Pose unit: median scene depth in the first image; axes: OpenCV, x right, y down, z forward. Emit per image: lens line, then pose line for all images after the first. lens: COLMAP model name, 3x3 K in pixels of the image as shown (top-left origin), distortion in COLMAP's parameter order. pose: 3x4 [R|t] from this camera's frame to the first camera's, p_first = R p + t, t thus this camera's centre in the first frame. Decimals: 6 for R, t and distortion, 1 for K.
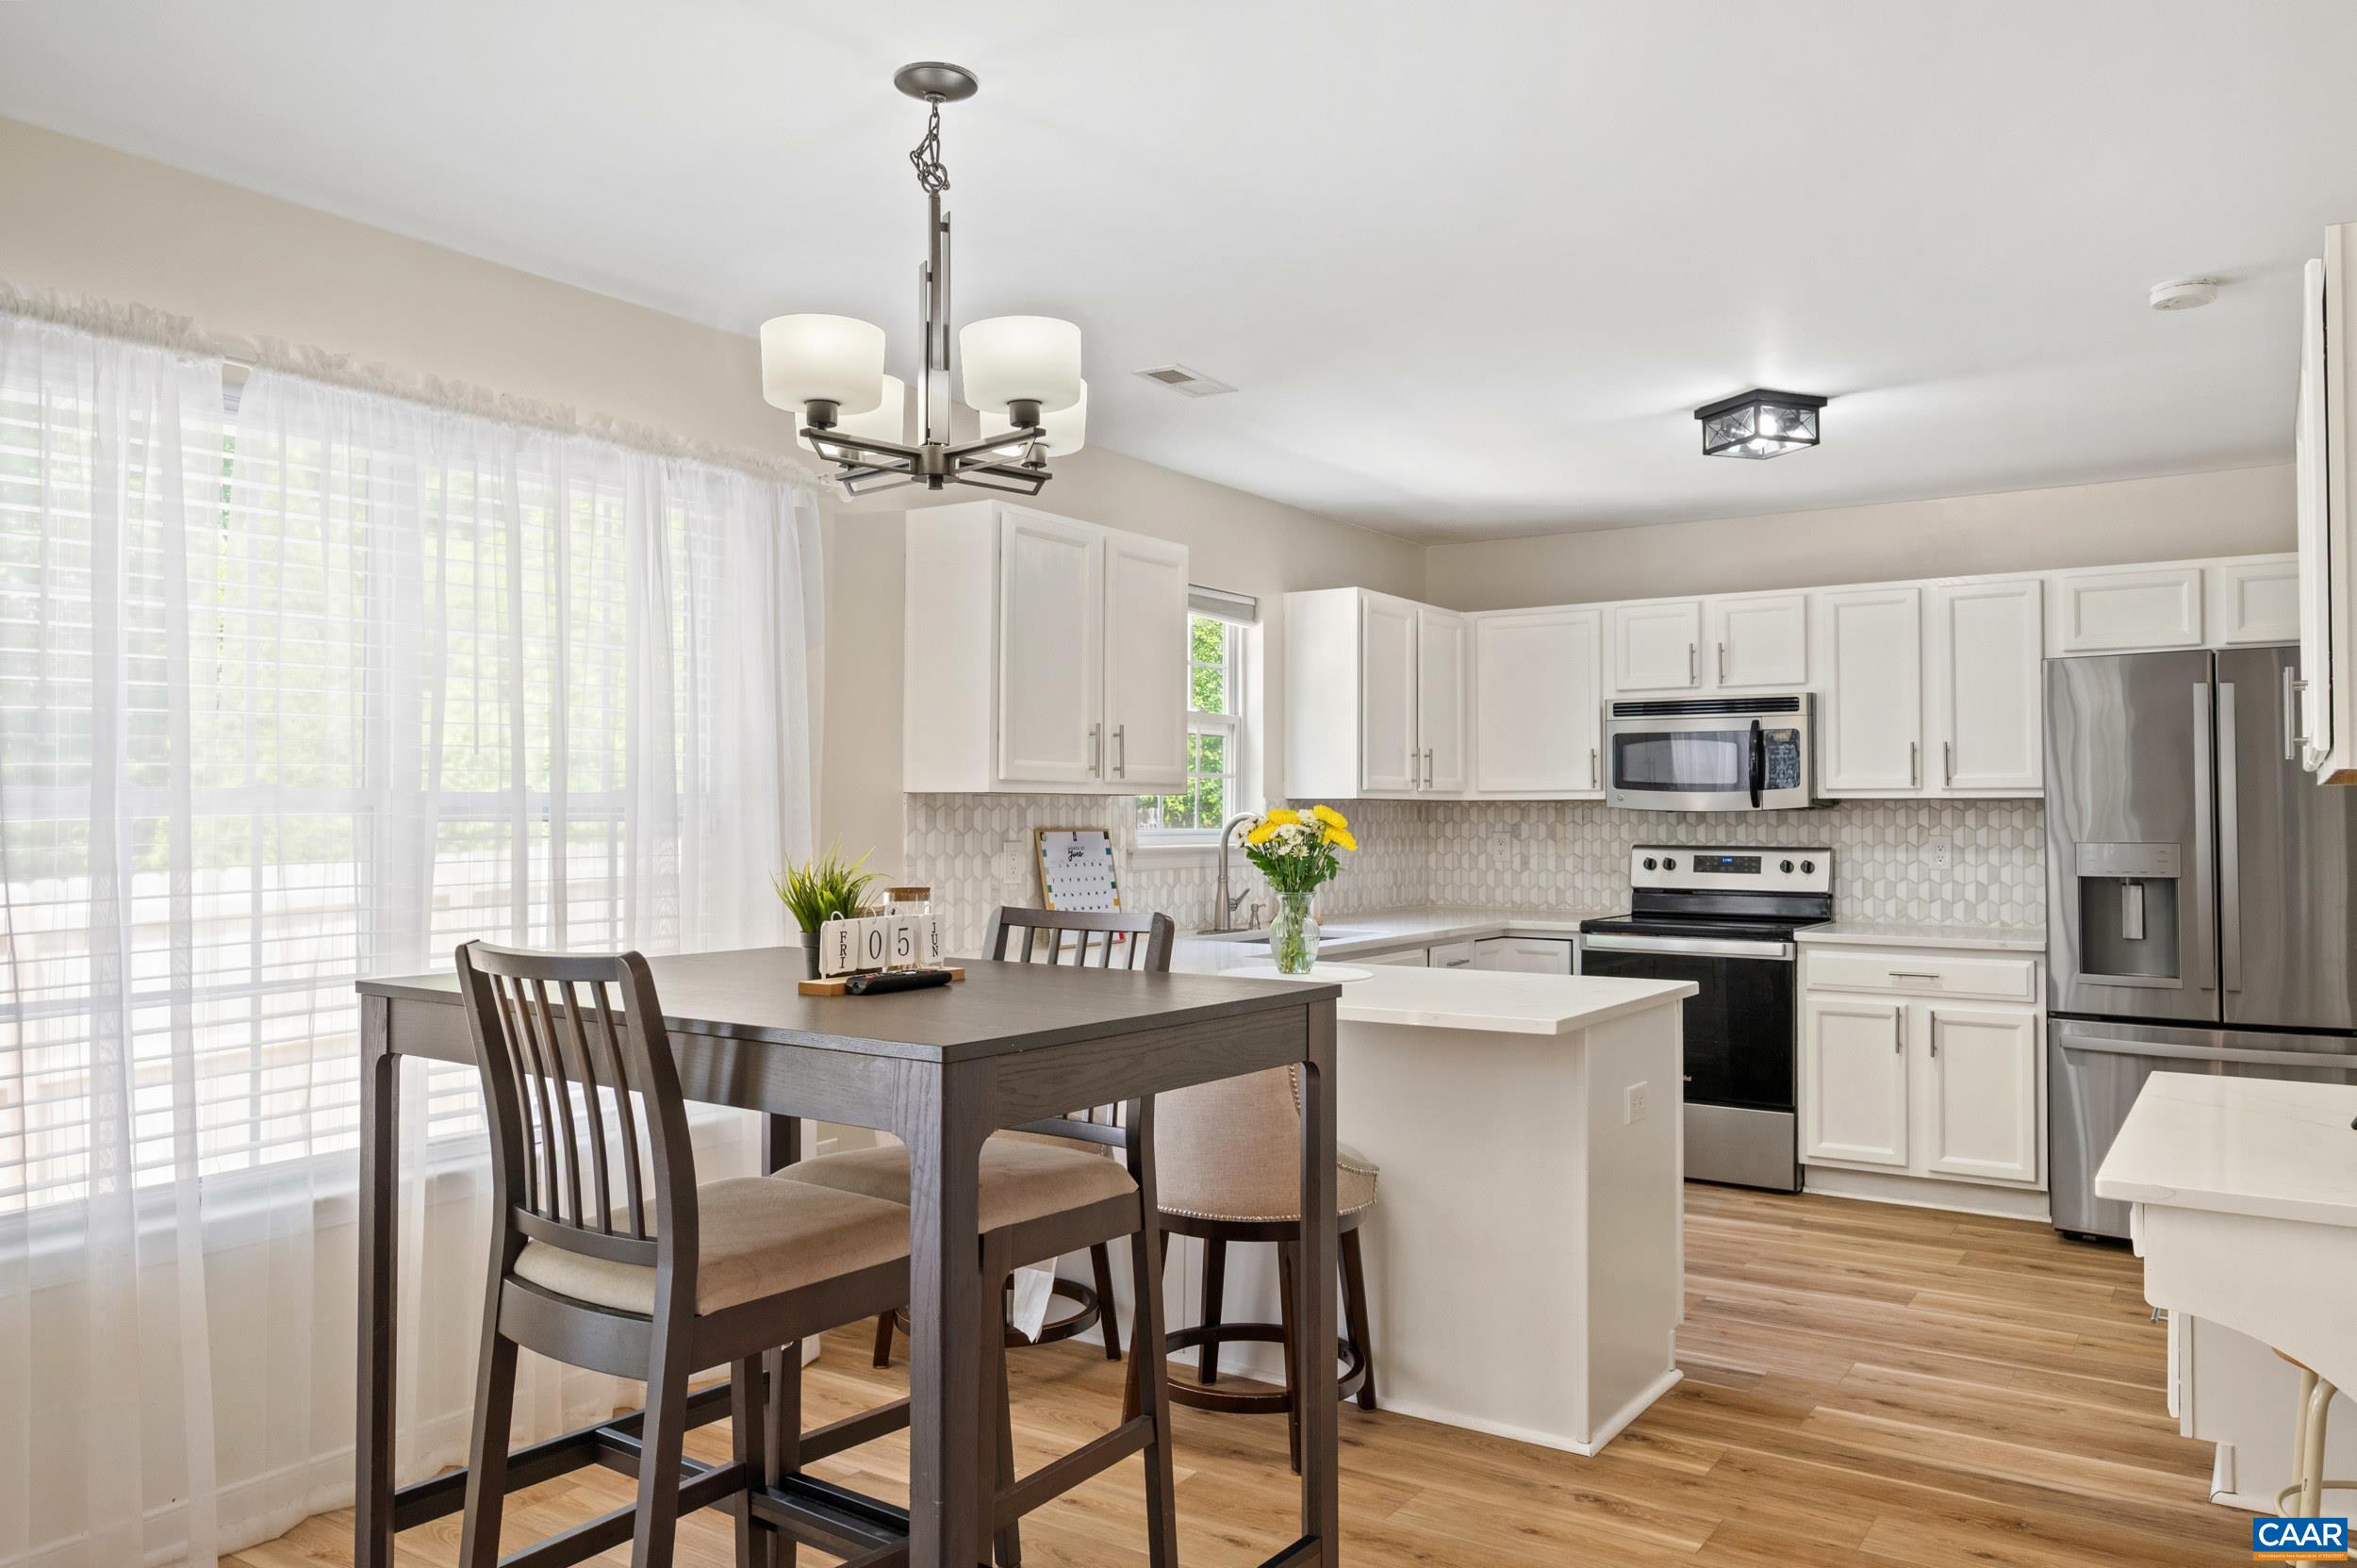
lens RADIAL K [[1642.7, 0, 1196.2], [0, 1642.7, 773.4], [0, 0, 1]] dist [0.000126, -0.004194]
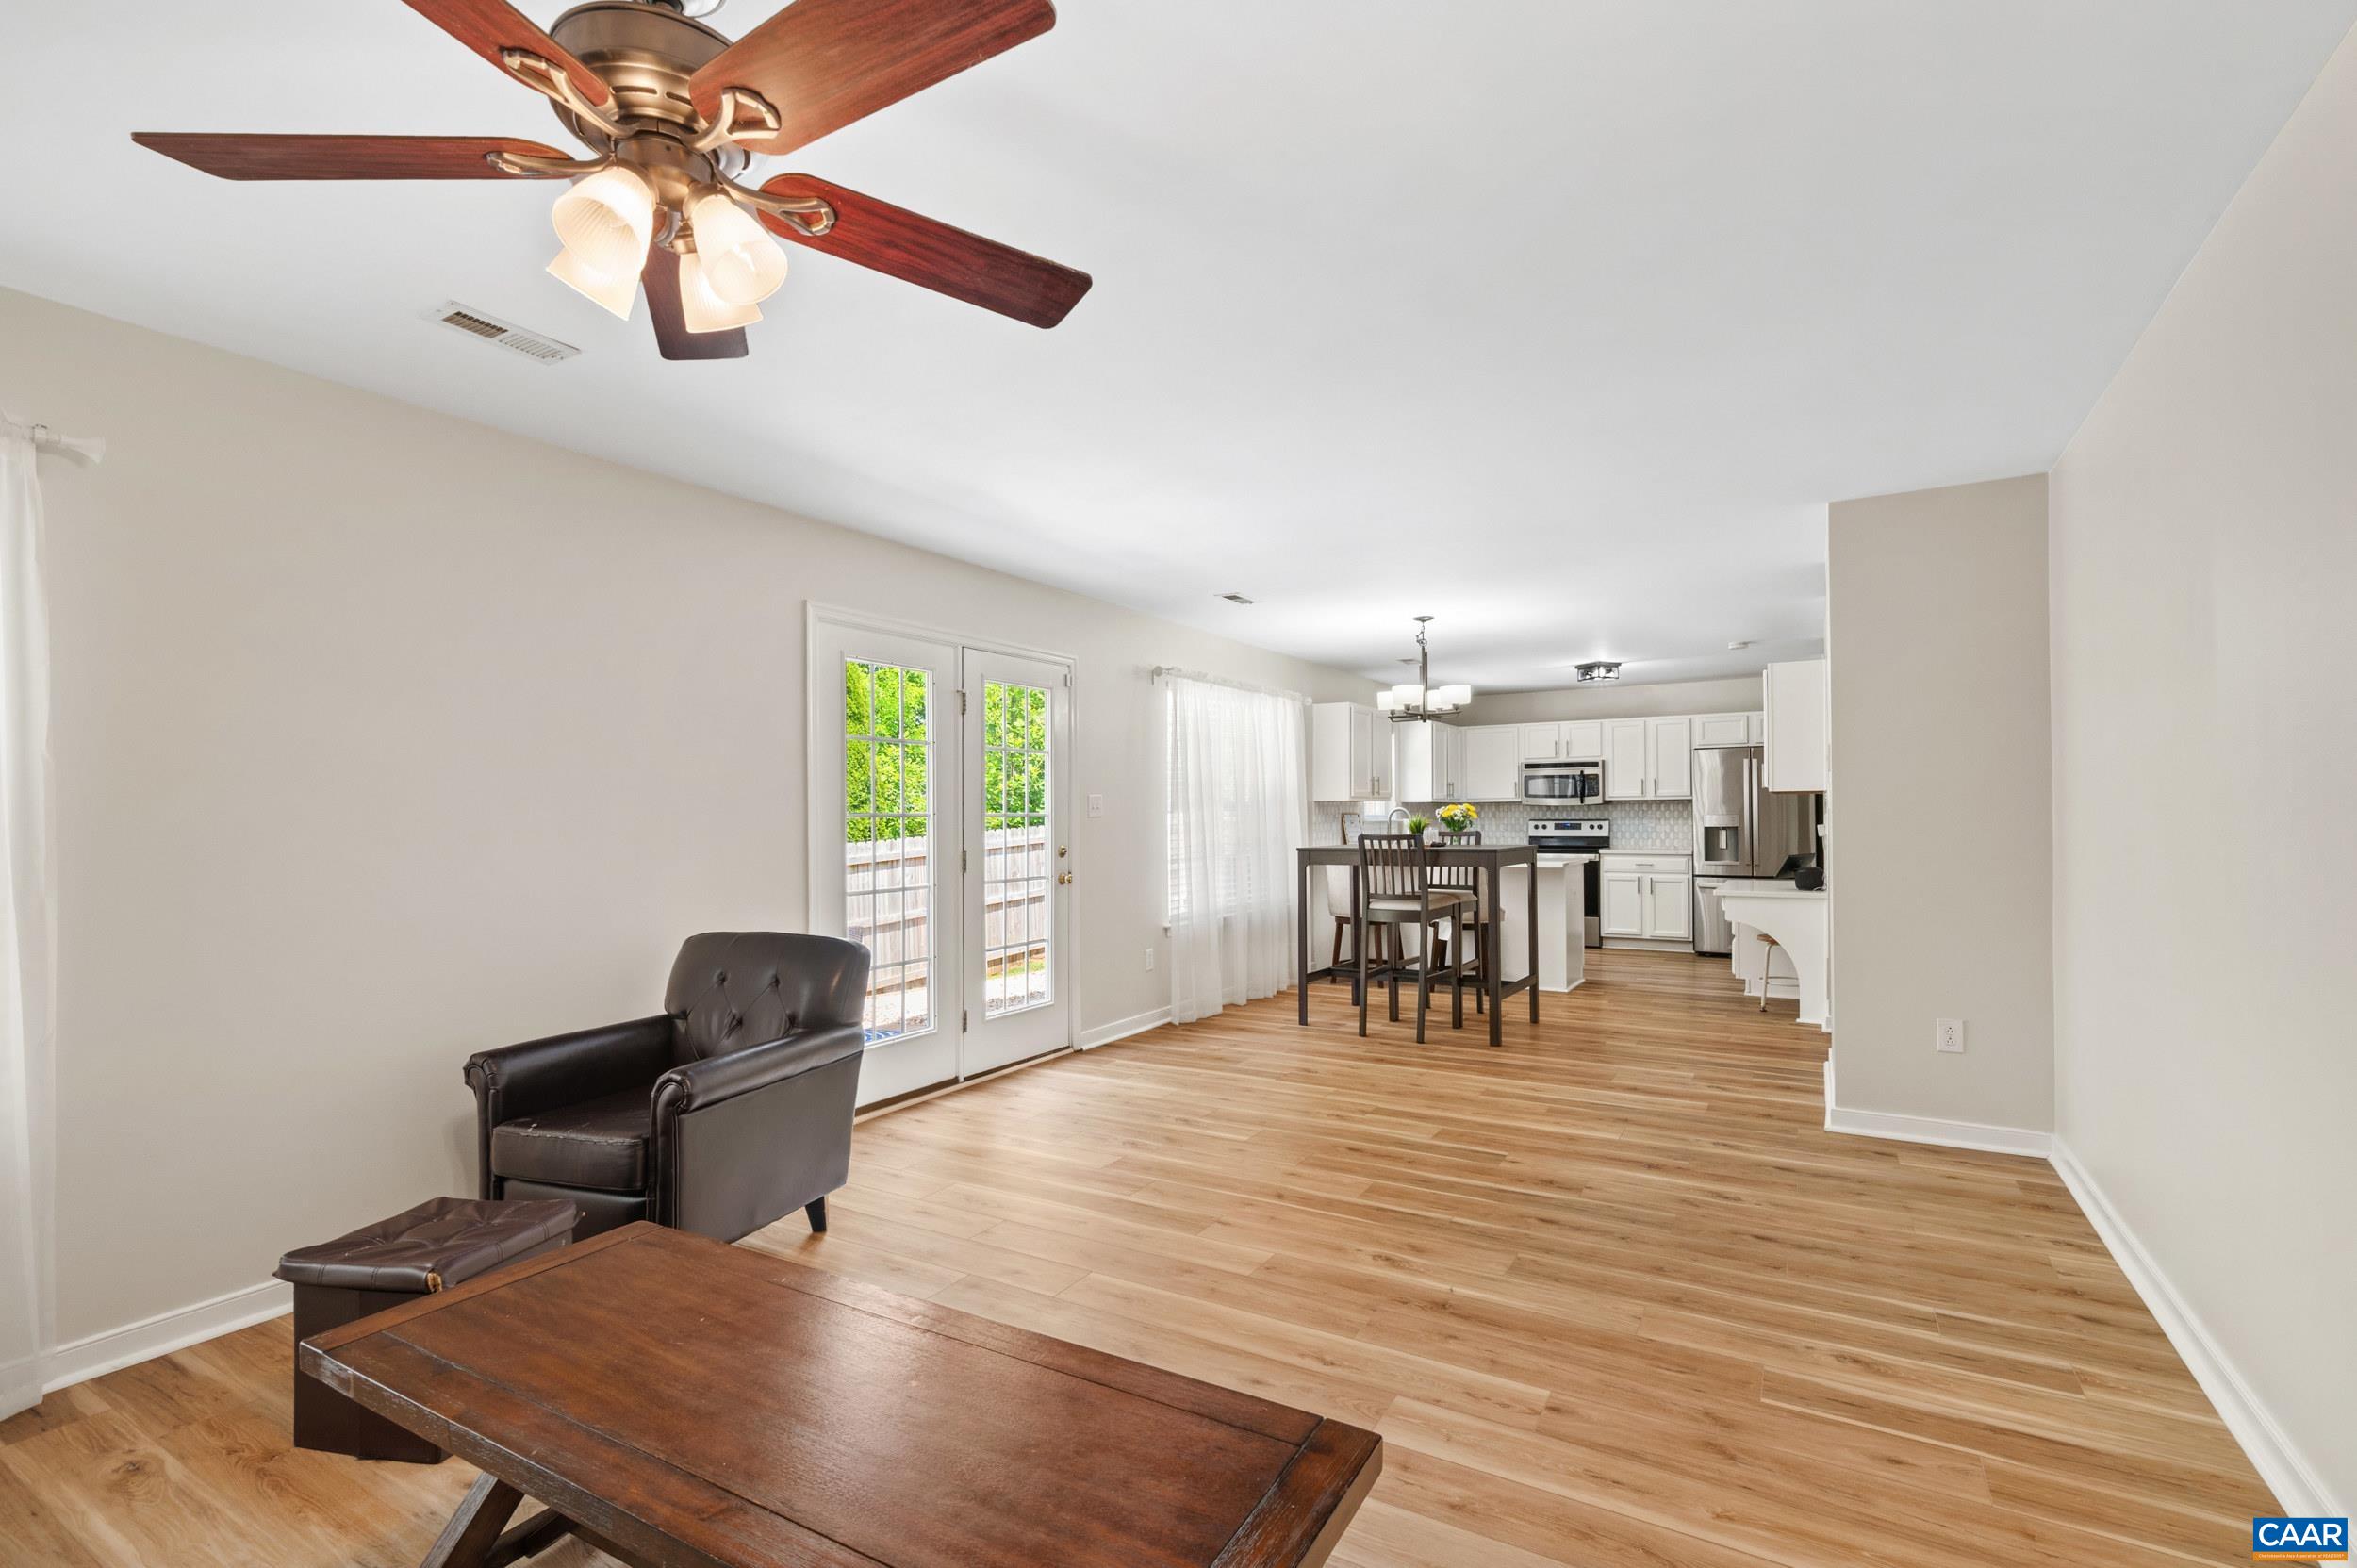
lens RADIAL K [[1054.1, 0, 1180.4], [0, 1054.1, 807.3], [0, 0, 1]] dist [0.000255, 0.000096]
pose [[0.999018, -0.010382, 0.043076, -0.399234], [0.009629, 0.999798, 0.017652, -0.010305], [-0.043251, -0.017220, 0.998916, -0.699320]]
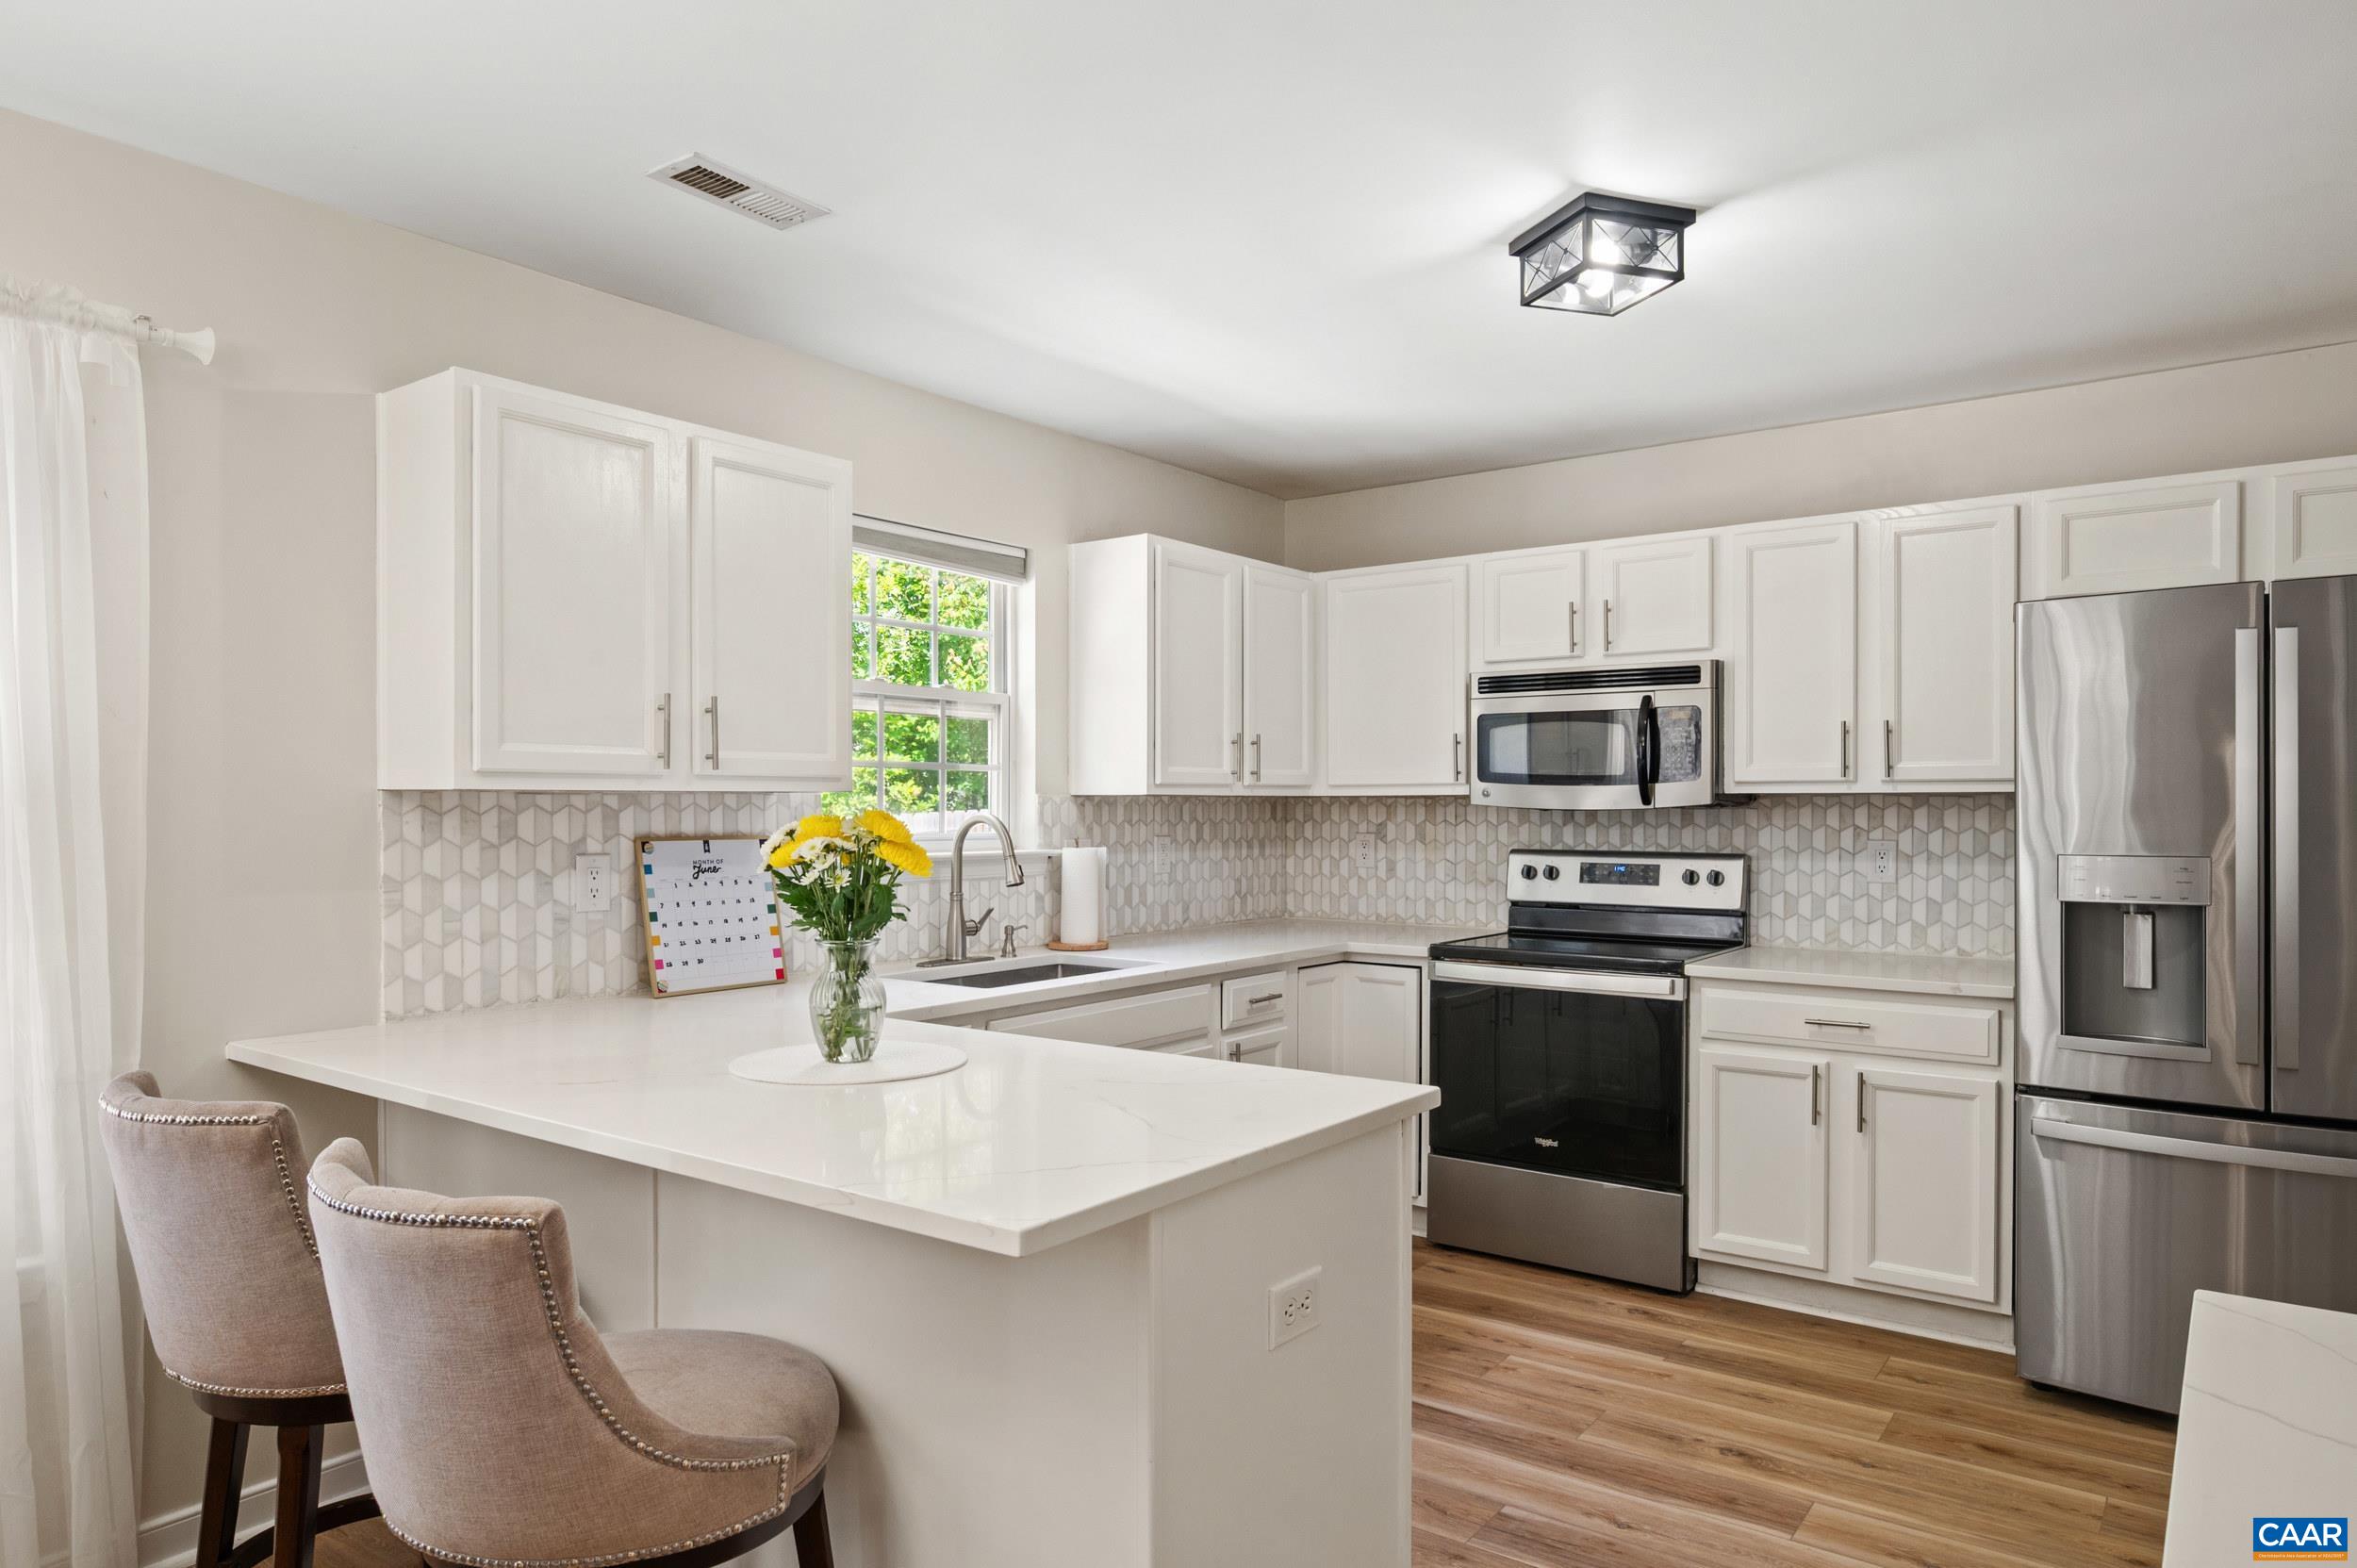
lens RADIAL K [[1431.9, 0, 1197.6], [0, 1431.9, 818.8], [0, 0, 1]] dist [0.004974, -0.003612]
pose [[0.998784, -0.001535, -0.049279, 0.169123], [0.003197, 0.999428, 0.033660, 0.003612], [0.049199, -0.033777, 0.998218, 0.315702]]
